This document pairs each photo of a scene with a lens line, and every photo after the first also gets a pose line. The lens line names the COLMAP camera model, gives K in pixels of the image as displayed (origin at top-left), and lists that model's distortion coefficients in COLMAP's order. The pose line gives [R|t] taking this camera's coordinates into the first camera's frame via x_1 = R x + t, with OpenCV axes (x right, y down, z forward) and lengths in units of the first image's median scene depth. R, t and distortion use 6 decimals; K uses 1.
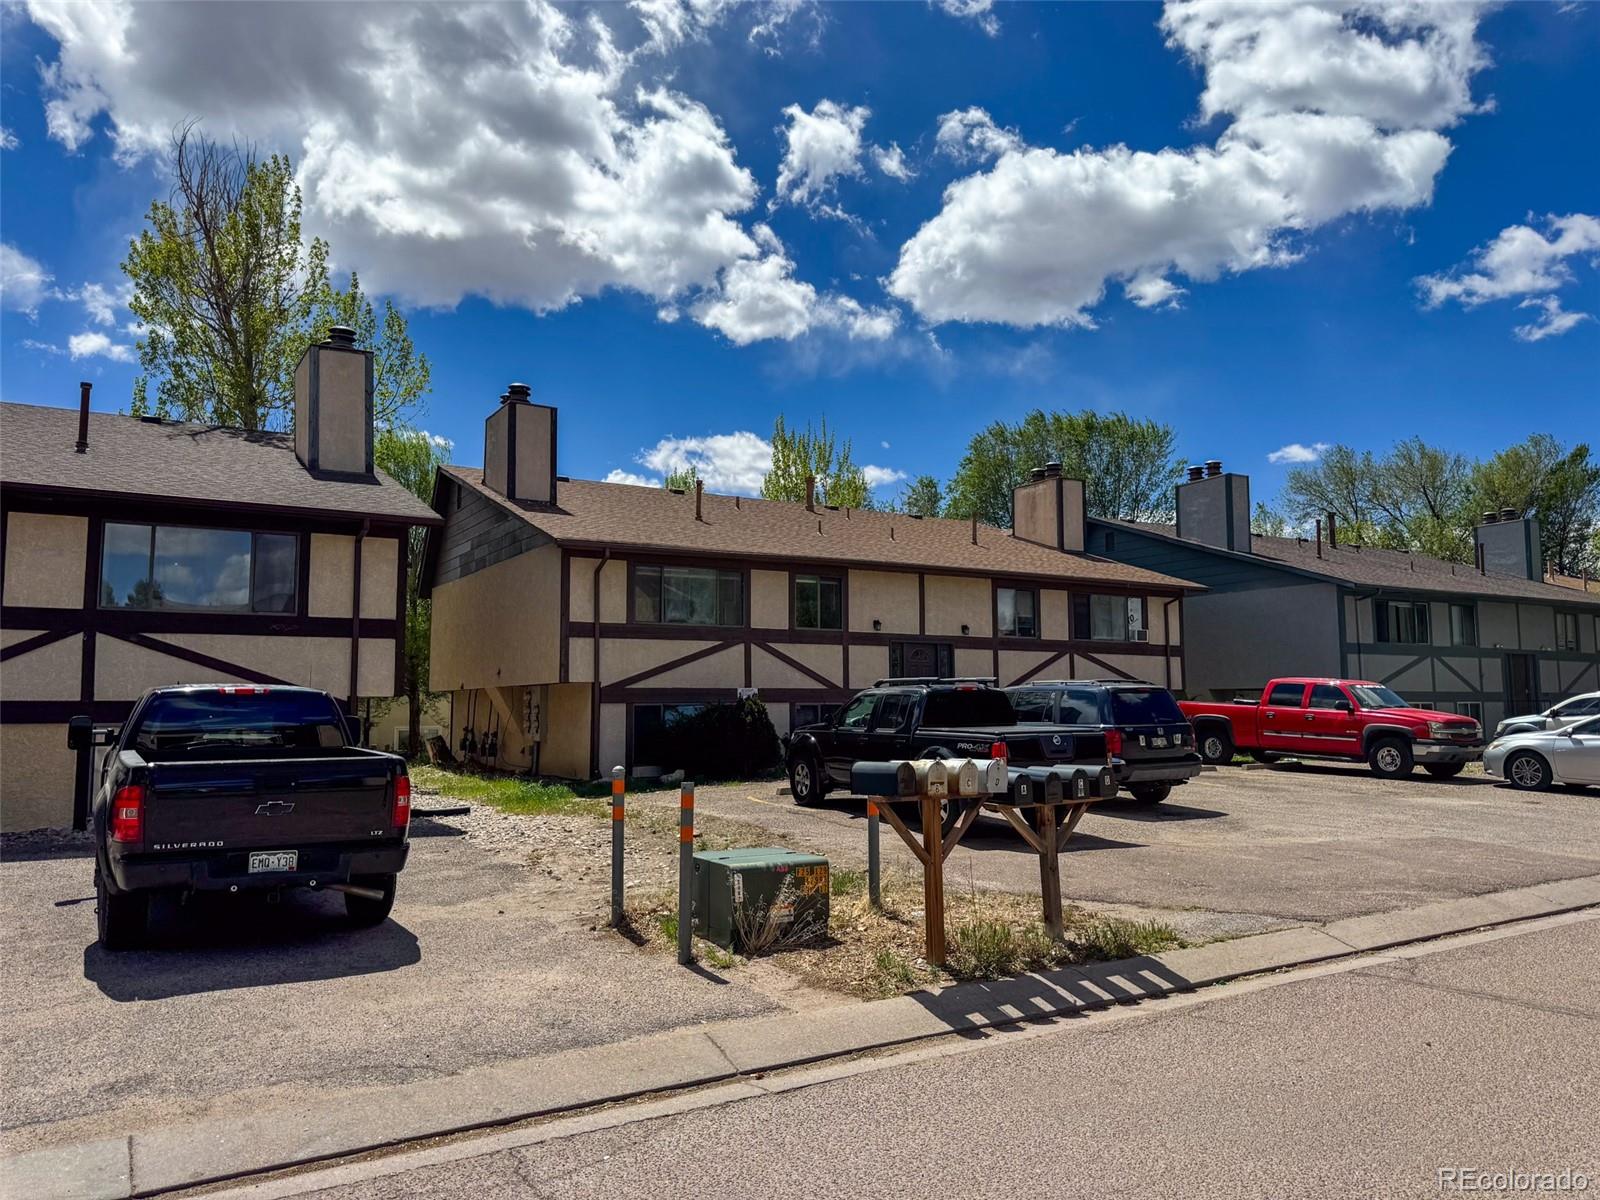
lens RADIAL K [[1110.1, 0, 818.2], [0, 1110.1, 596.5], [0, 0, 1]] dist [-0.003737, -0.000158]
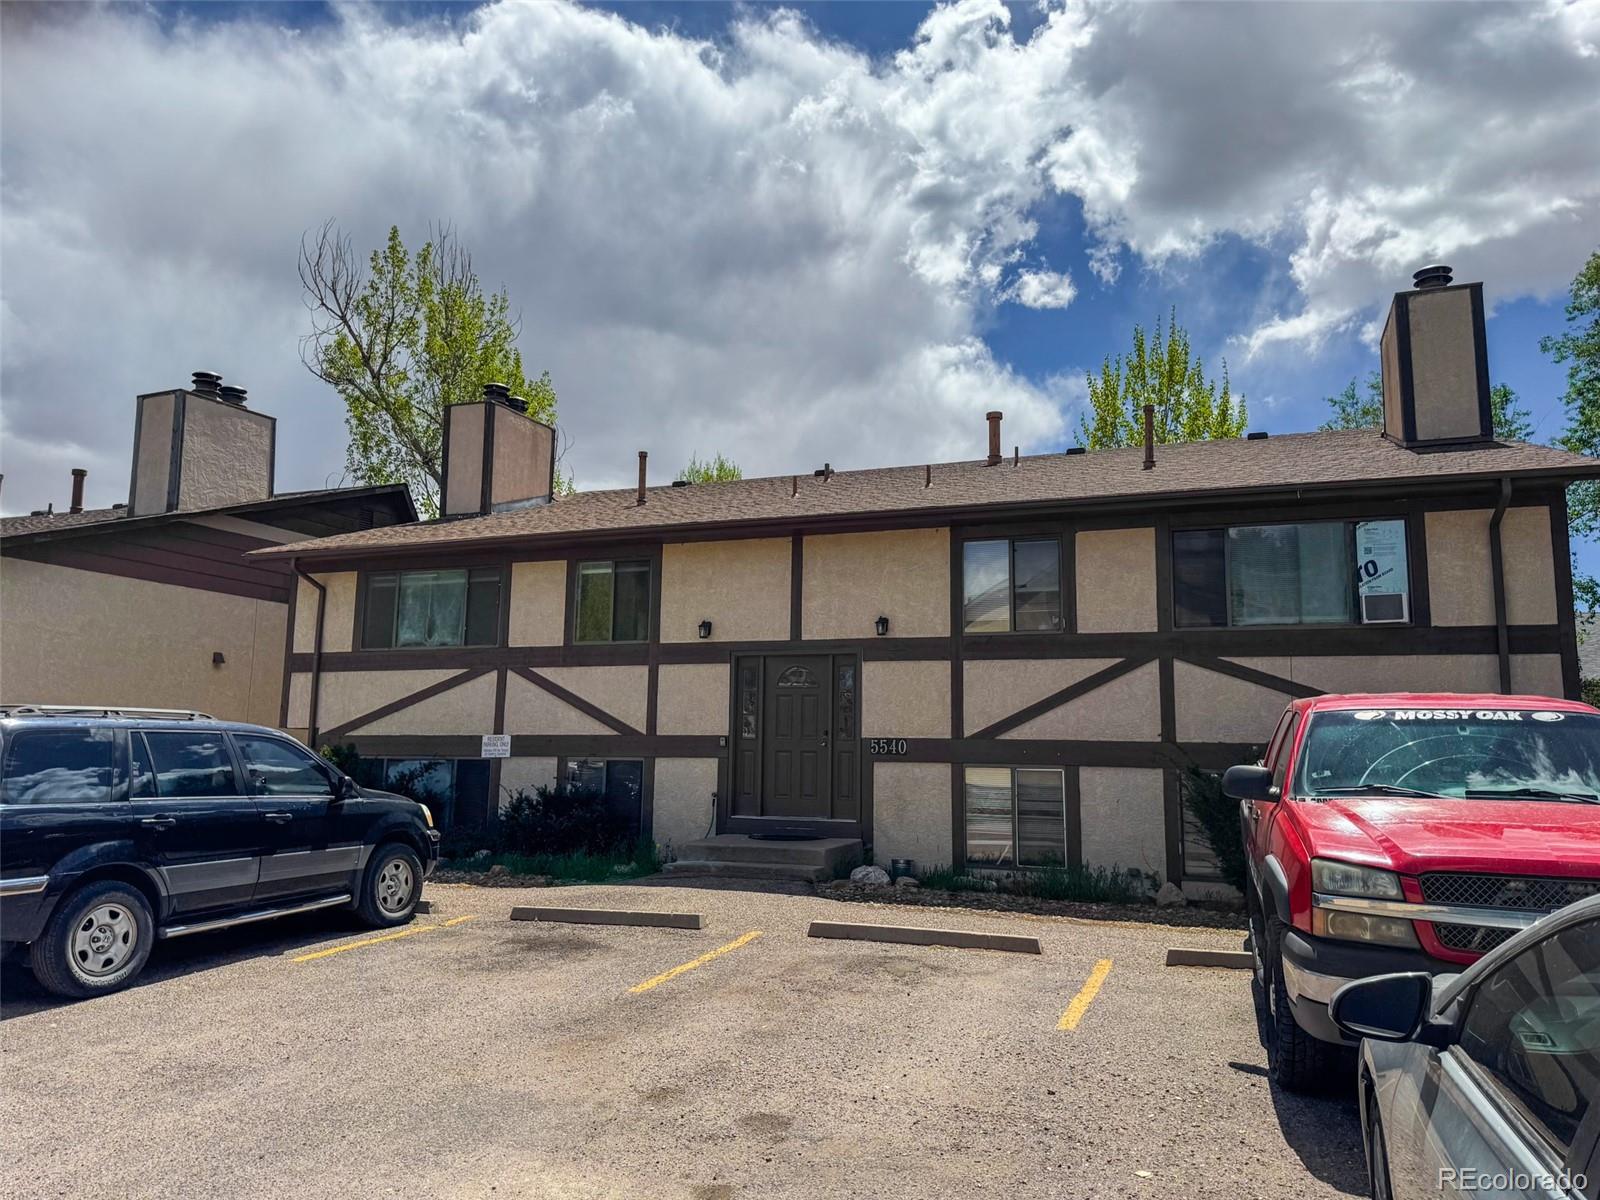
lens RADIAL K [[1087.5, 0, 816.3], [0, 1087.5, 602.0], [0, 0, 1]] dist [0.060710, -0.113599]
pose [[0.631347, -0.094773, -0.769688, 0.559527], [0.064592, 0.995482, -0.069593, 0.056878], [0.772806, -0.005778, 0.634616, 0.679574]]
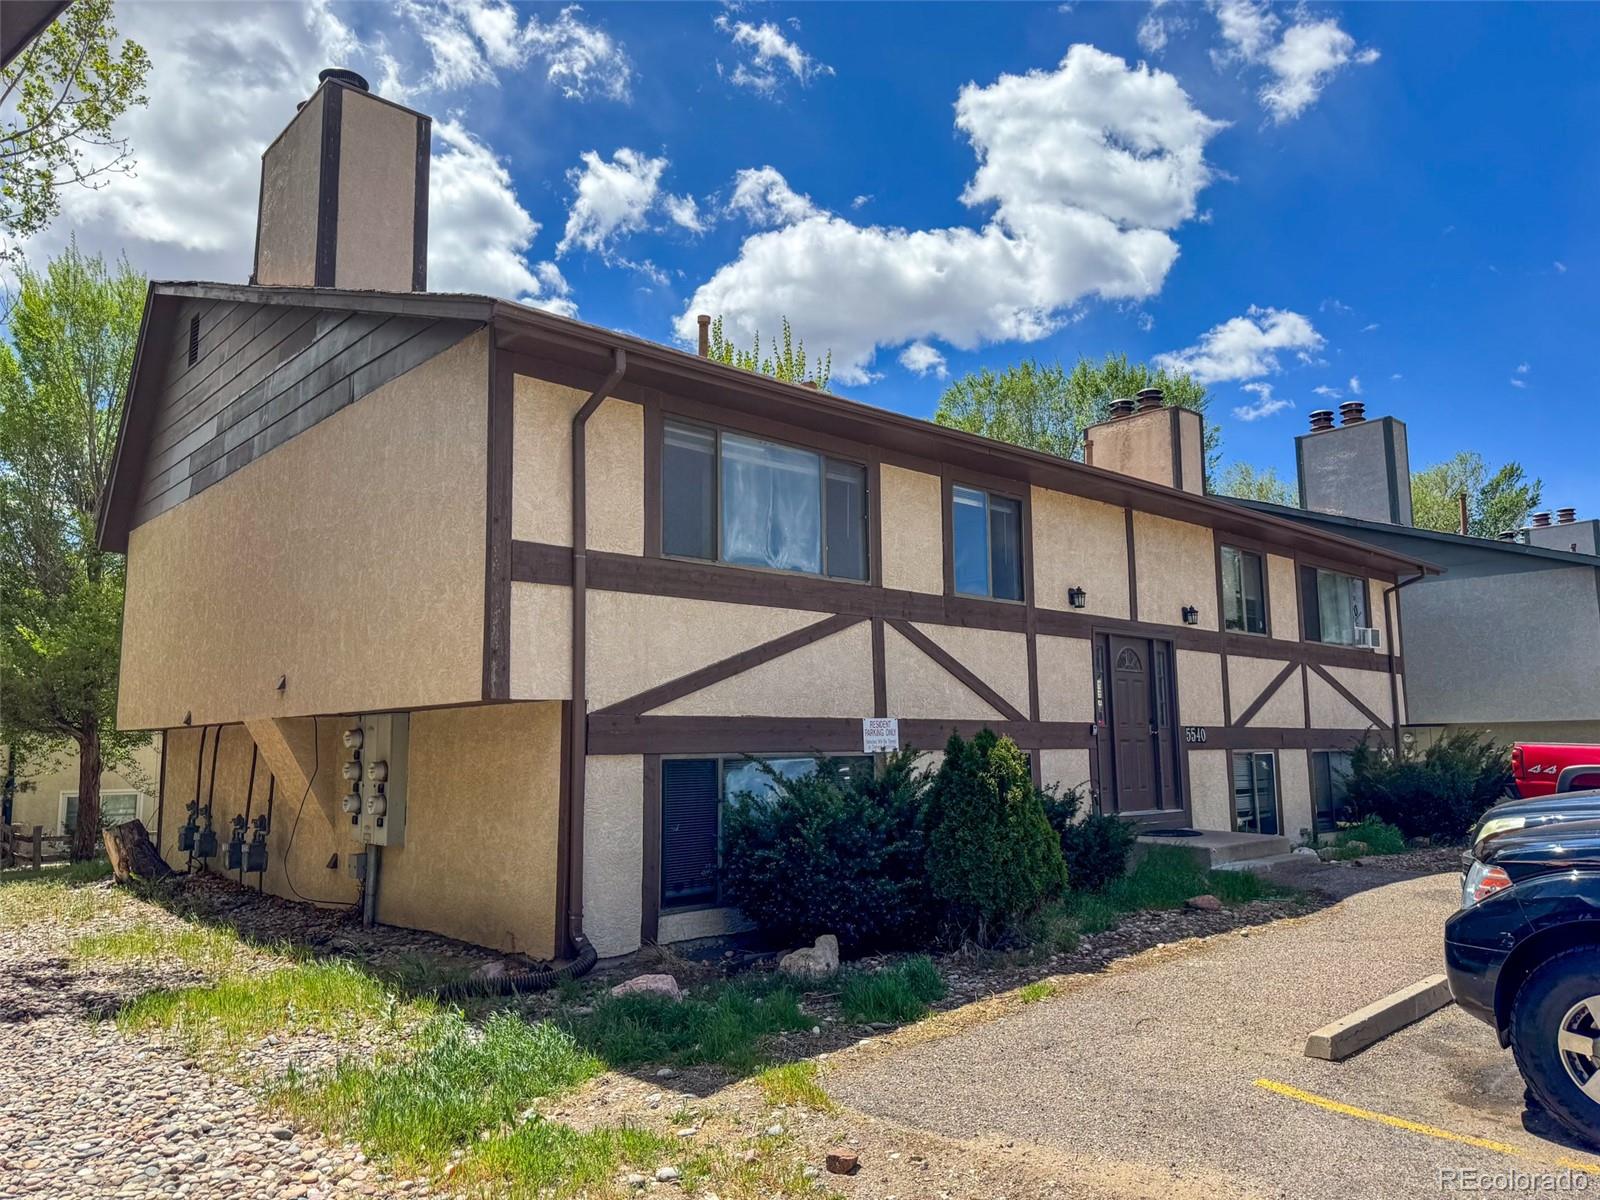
lens RADIAL K [[1105.5, 0, 828.7], [0, 1105.5, 536.5], [0, 0, 1]] dist [-0.001555, -0.000048]
pose [[0.978708, 0.033247, 0.202546, -0.168118], [-0.014221, 0.995407, -0.094675, 0.048505], [-0.204763, 0.089779, 0.974686, 0.523527]]
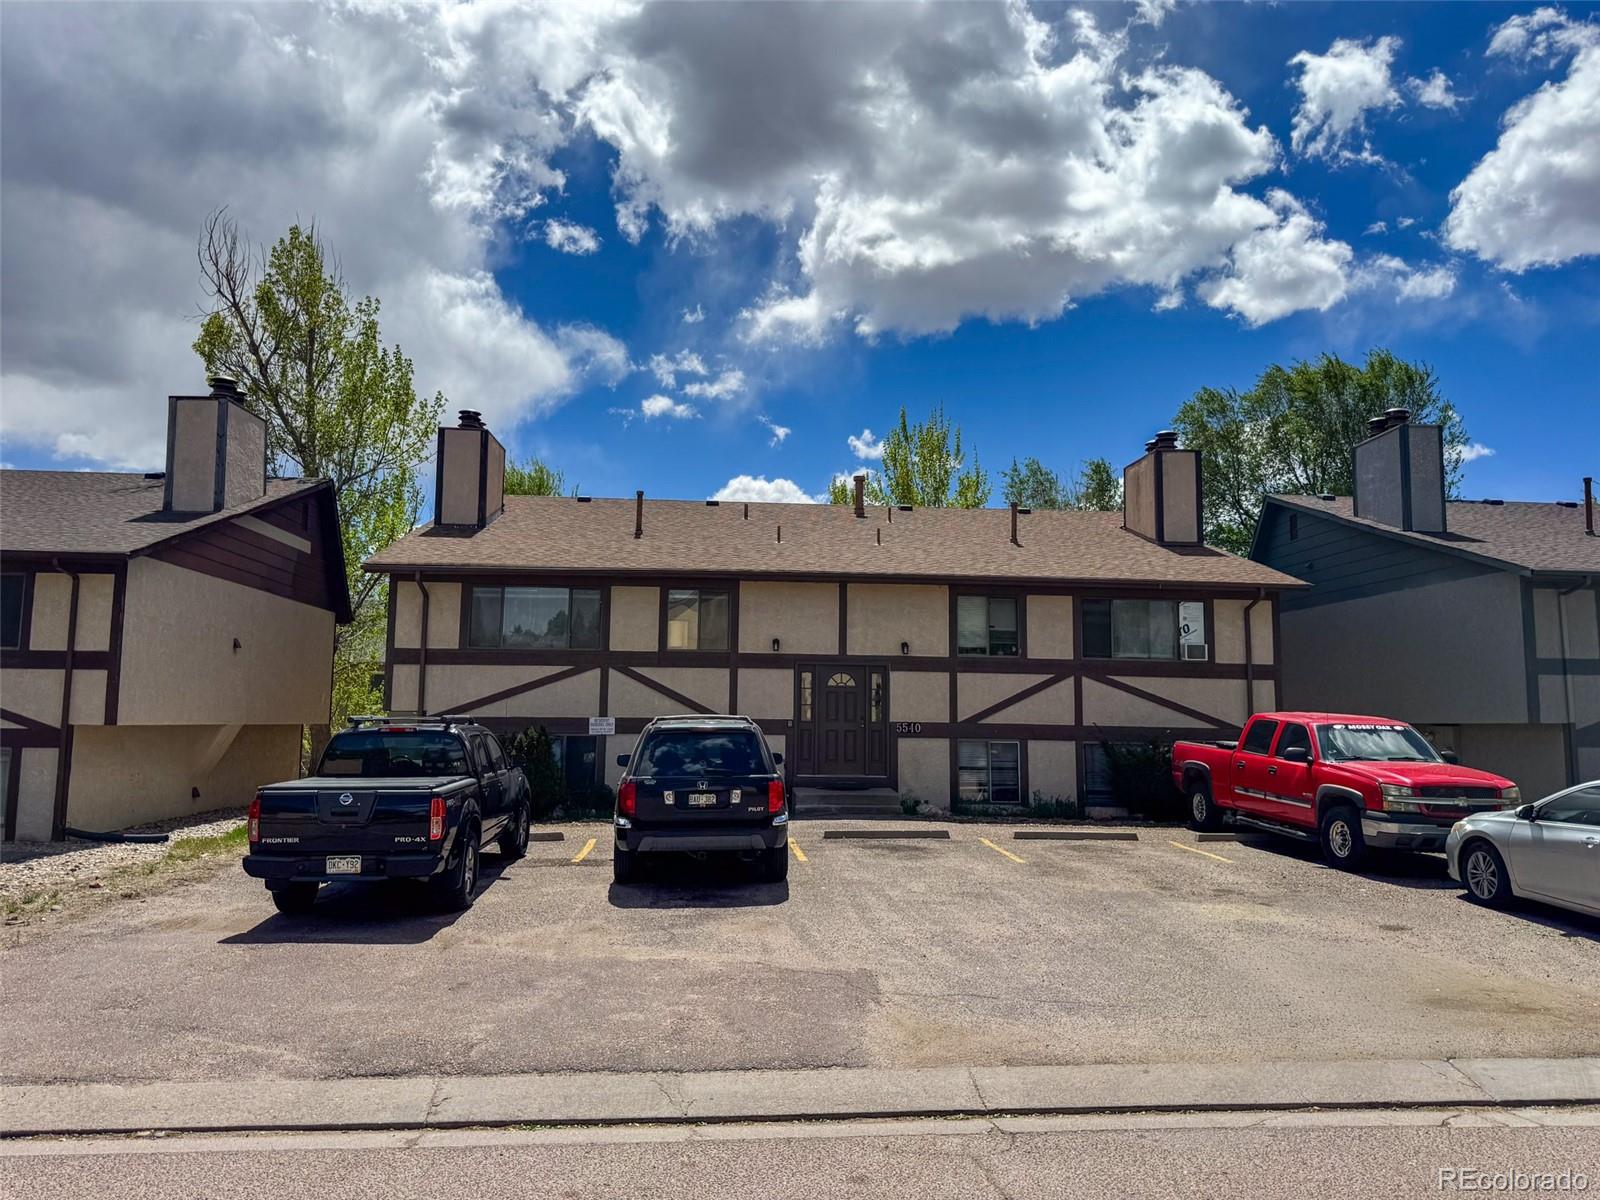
lens RADIAL K [[1137.6, 0, 800.0], [0, 1137.6, 600.0], [0, 0, 1]] dist [0.072977, -0.135868]
pose [[0.895395, -0.034708, -0.443919, 0.469263], [0.029473, 0.999391, -0.018690, 0.008236], [0.444297, 0.003652, 0.895872, 0.222134]]
